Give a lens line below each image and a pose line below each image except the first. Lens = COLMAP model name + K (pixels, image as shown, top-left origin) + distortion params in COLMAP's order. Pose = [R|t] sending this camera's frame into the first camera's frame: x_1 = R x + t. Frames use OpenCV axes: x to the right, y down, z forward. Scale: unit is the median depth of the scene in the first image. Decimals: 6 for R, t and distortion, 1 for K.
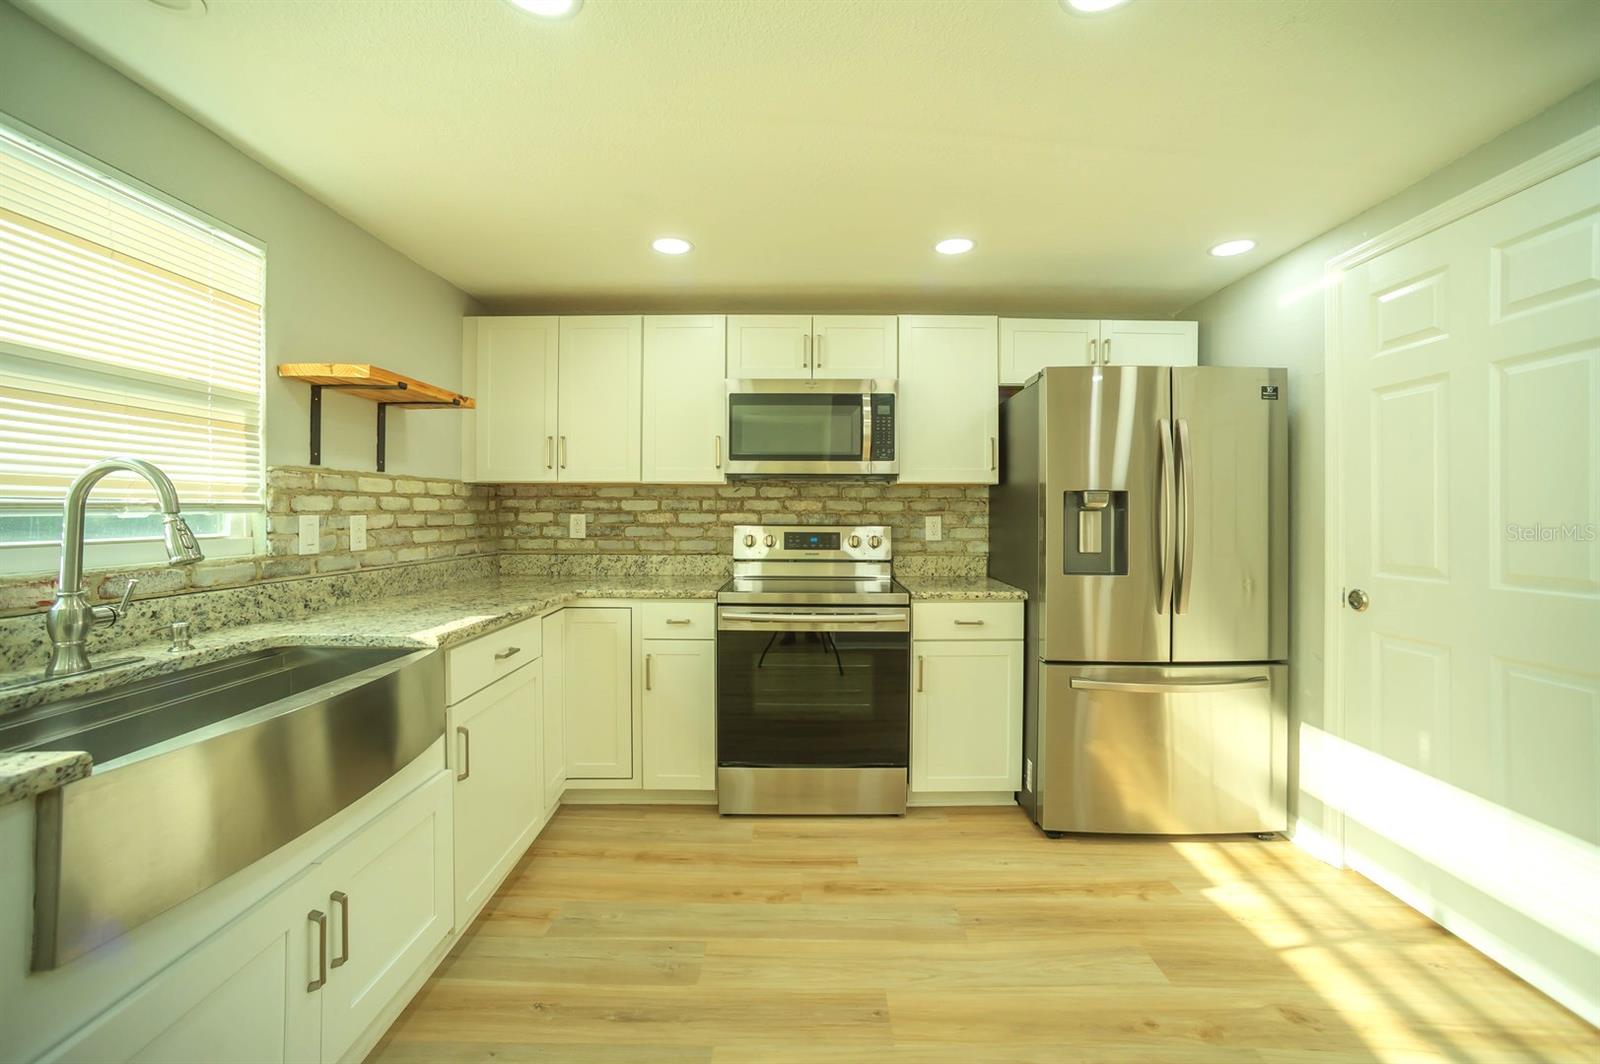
lens RADIAL K [[642.1, 0, 796.3], [0, 642.1, 513.5], [0, 0, 1]] dist [-0.047370, 0.017754]
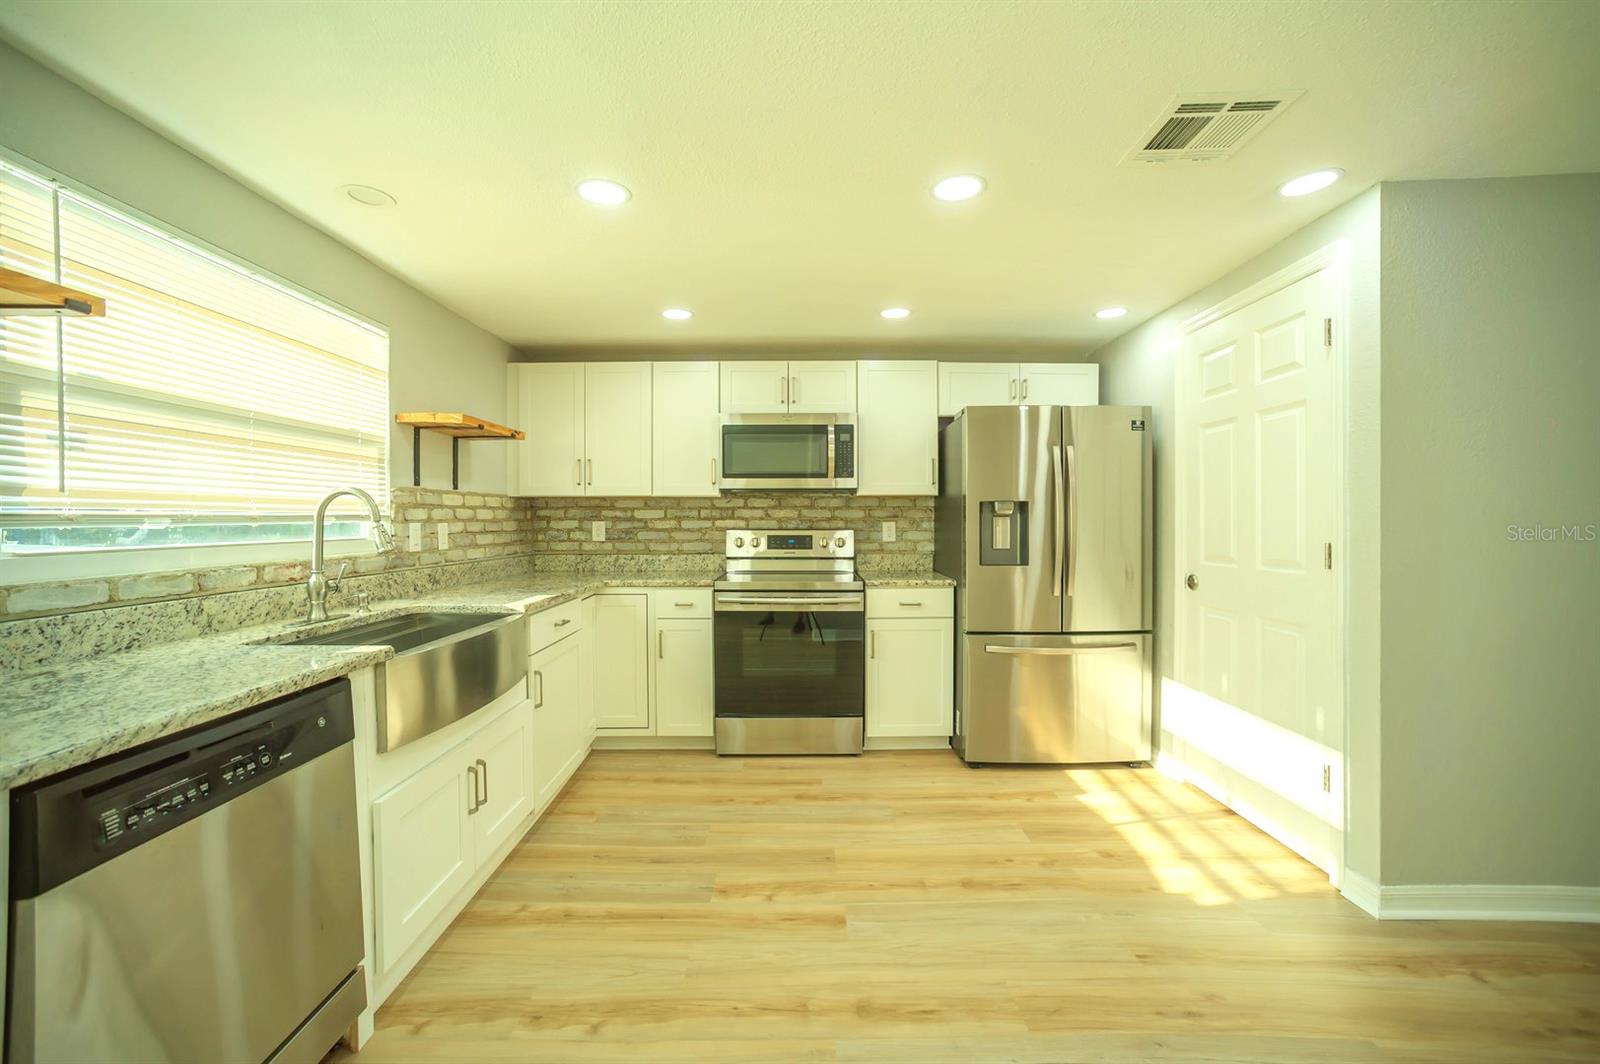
lens RADIAL K [[642.1, 0, 786.6], [0, 642.1, 526.2], [0, 0, 1]] dist [-0.047370, 0.017754]
pose [[0.999984, -0.005553, 0.001107, 0.019897], [0.005544, 0.999953, 0.007915, 0.002571], [-0.001151, -0.007909, 0.999968, -0.267954]]
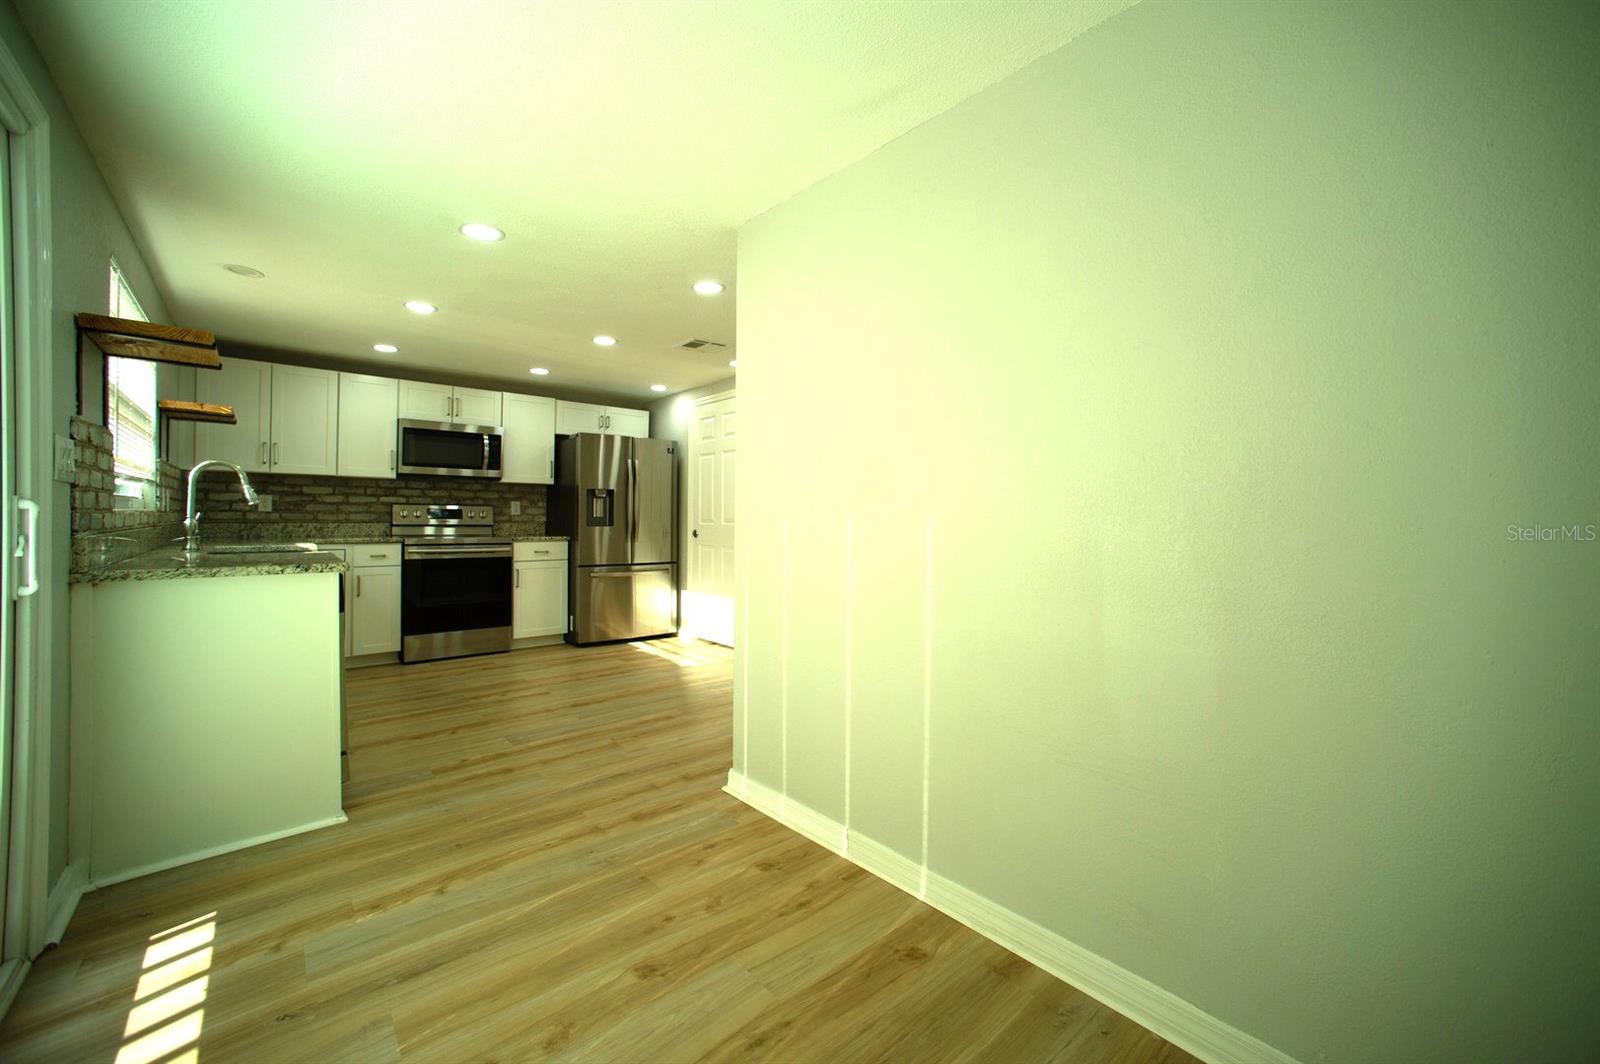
lens RADIAL K [[642.1, 0, 787.4], [0, 642.1, 510.2], [0, 0, 1]] dist [-0.047370, 0.017754]
pose [[0.752782, 0.010944, 0.658178, -0.453424], [-0.005998, 0.999934, -0.009766, 0.049727], [-0.658242, 0.003404, 0.752799, -0.987308]]
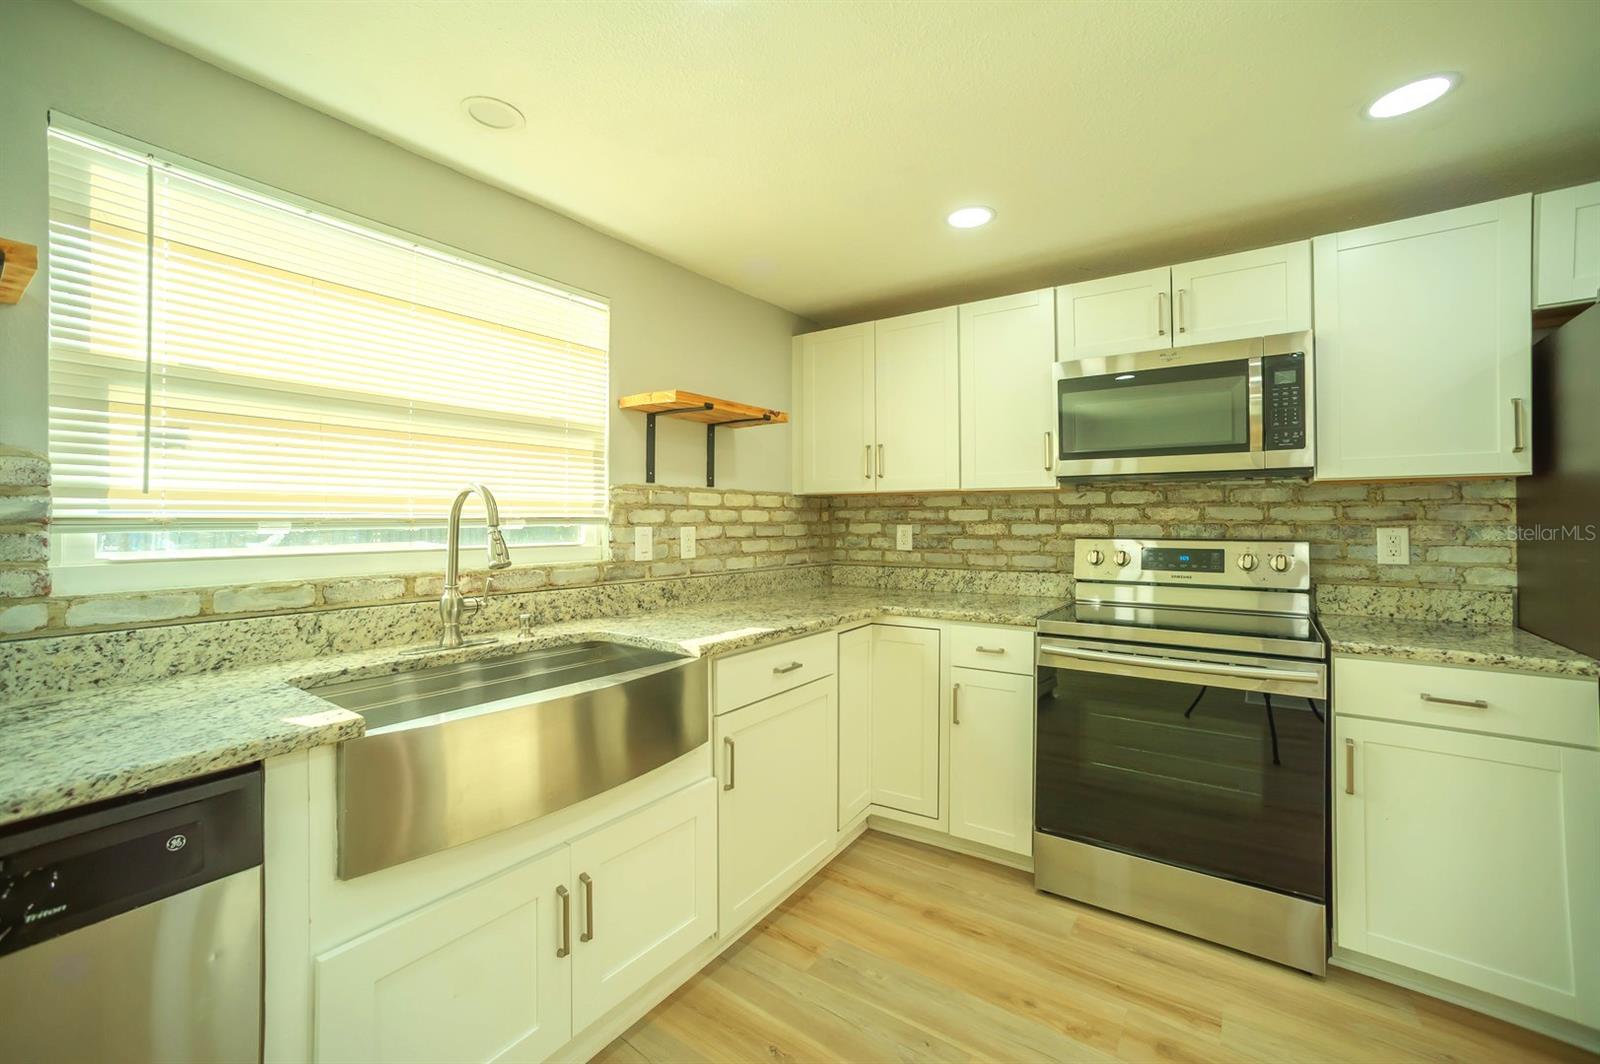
lens RADIAL K [[642.1, 0, 803.1], [0, 642.1, 519.7], [0, 0, 1]] dist [-0.047370, 0.017754]
pose [[0.823008, -0.005789, -0.568001, 0.091909], [0.002191, 0.999973, -0.007018, -0.000876], [0.568026, 0.004532, 0.822998, 0.142223]]
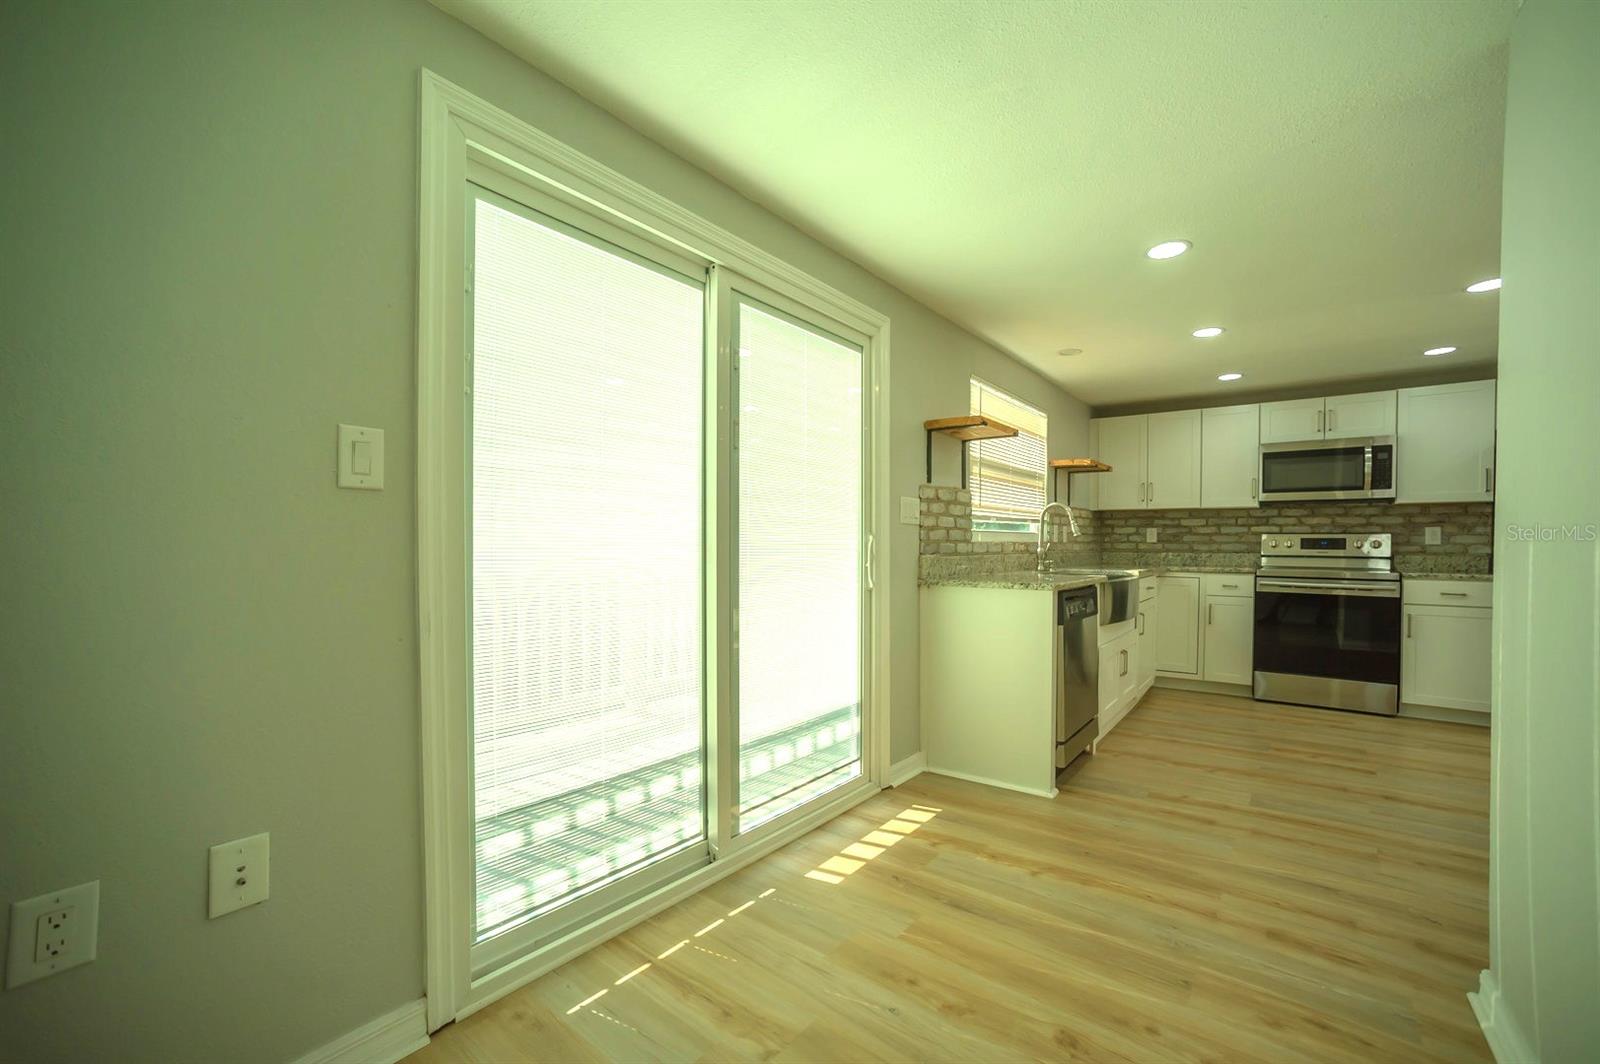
lens RADIAL K [[642.1, 0, 823.6], [0, 642.1, 550.8], [0, 0, 1]] dist [-0.047370, 0.017754]
pose [[0.800959, 0.009639, -0.598642, -0.037904], [-0.003193, 0.999925, 0.011829, 0.051632], [0.598711, -0.007563, 0.800929, -1.005210]]
